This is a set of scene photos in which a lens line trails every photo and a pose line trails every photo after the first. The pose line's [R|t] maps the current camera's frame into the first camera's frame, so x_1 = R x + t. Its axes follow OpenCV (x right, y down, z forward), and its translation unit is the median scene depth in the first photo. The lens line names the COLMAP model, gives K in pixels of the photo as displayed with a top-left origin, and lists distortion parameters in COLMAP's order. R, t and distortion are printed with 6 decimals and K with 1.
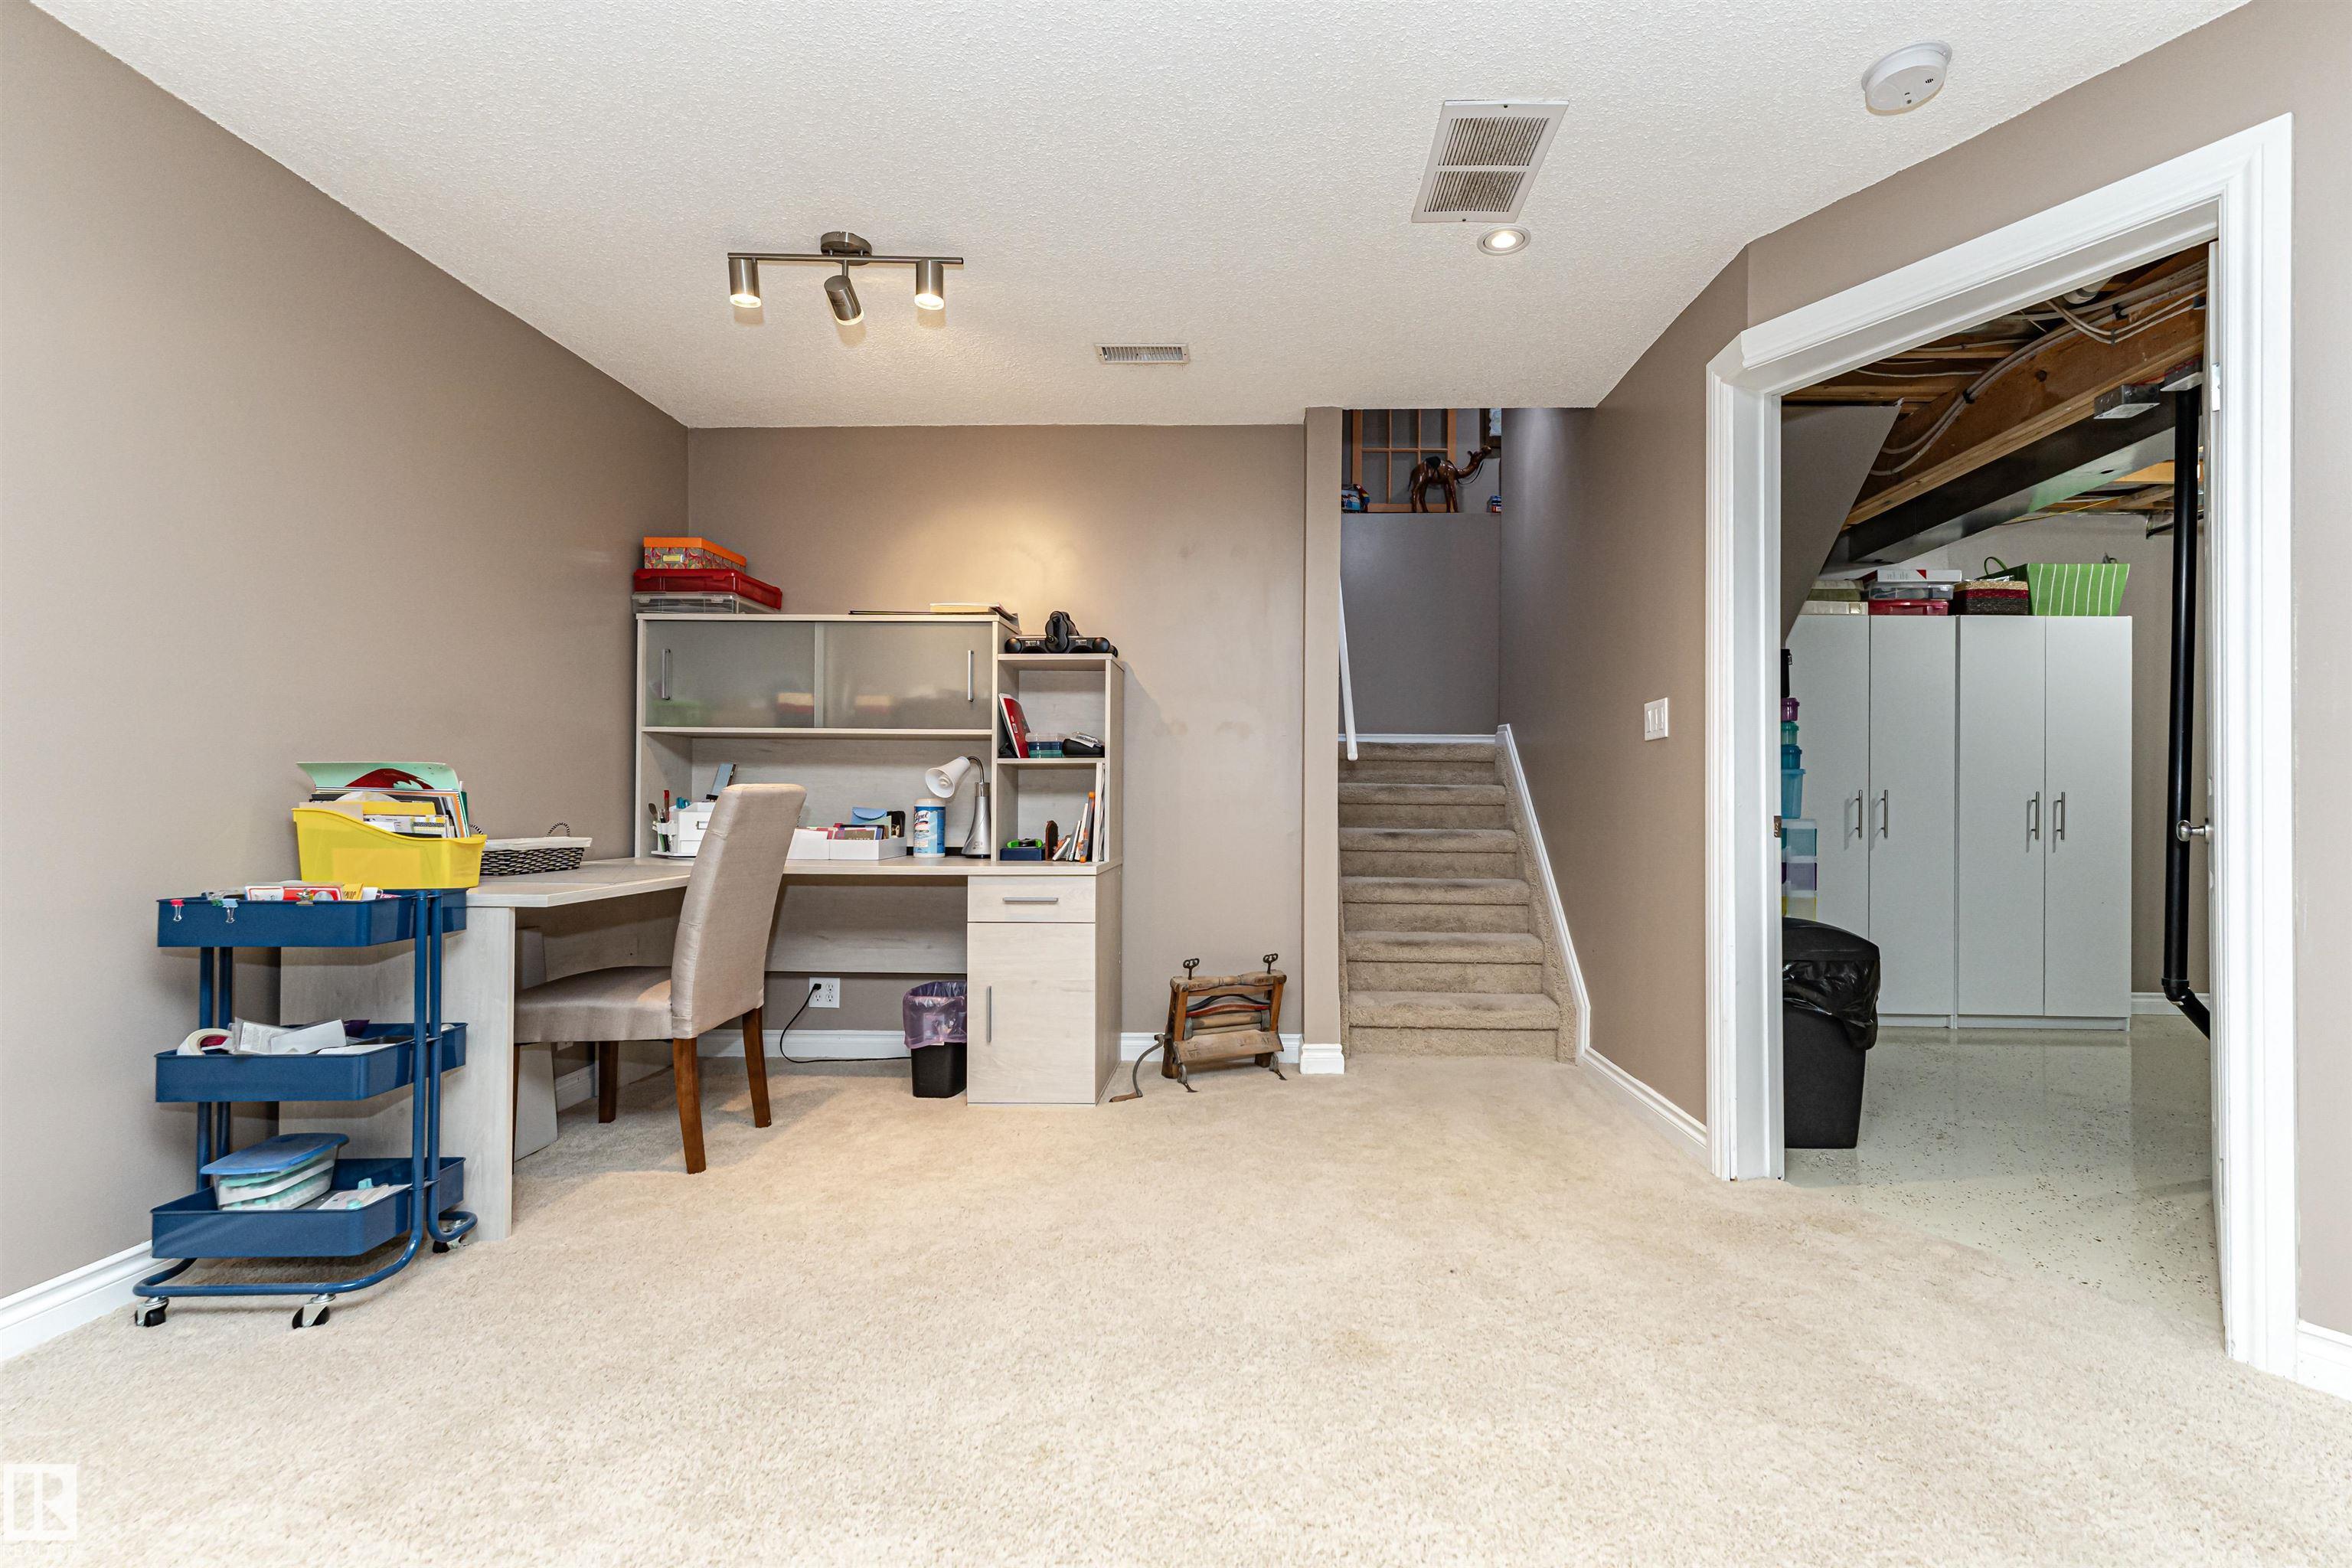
lens RADIAL K [[984.2, 0, 1185.2], [0, 984.2, 786.7], [0, 0, 1]] dist [-0.002538, -0.000289]
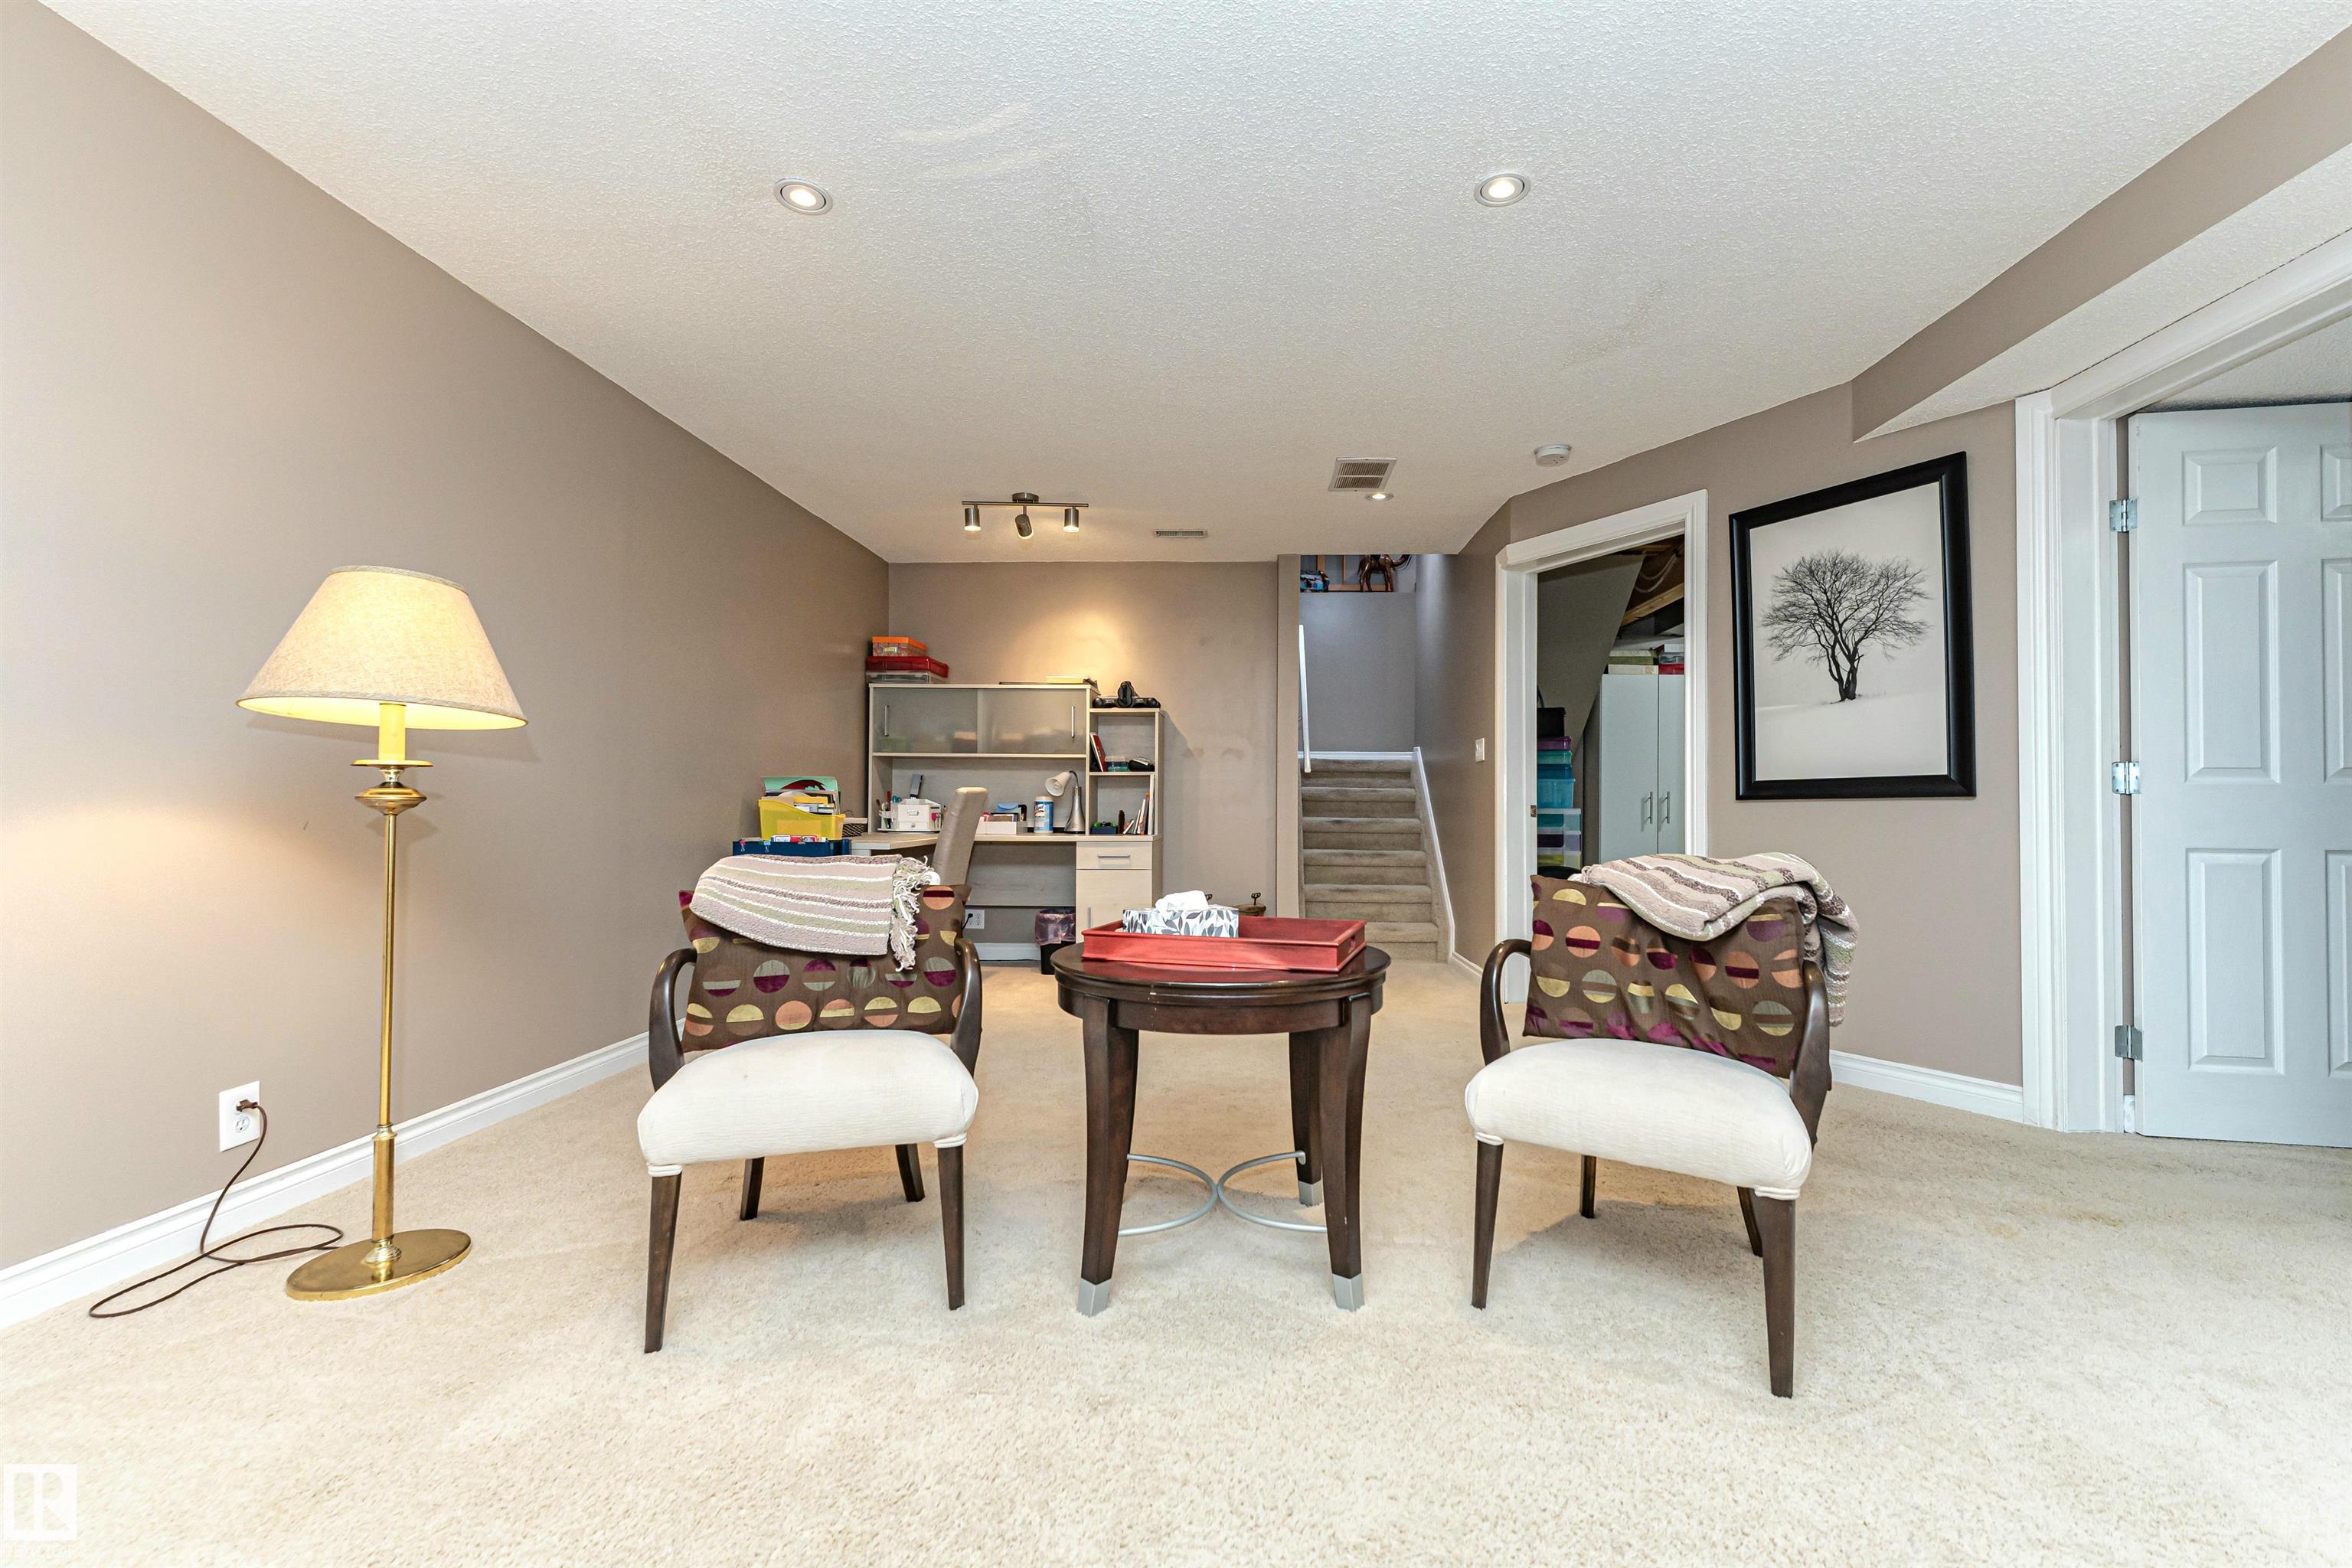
lens RADIAL K [[948.6, 0, 1166.4], [0, 948.6, 783.0], [0, 0, 1]] dist [-0.000649, -0.000144]
pose [[0.999890, 0.000283, -0.014859, -0.038072], [-0.000401, 0.999969, -0.007915, 0.002111], [0.014856, 0.007920, 0.999858, -0.573195]]
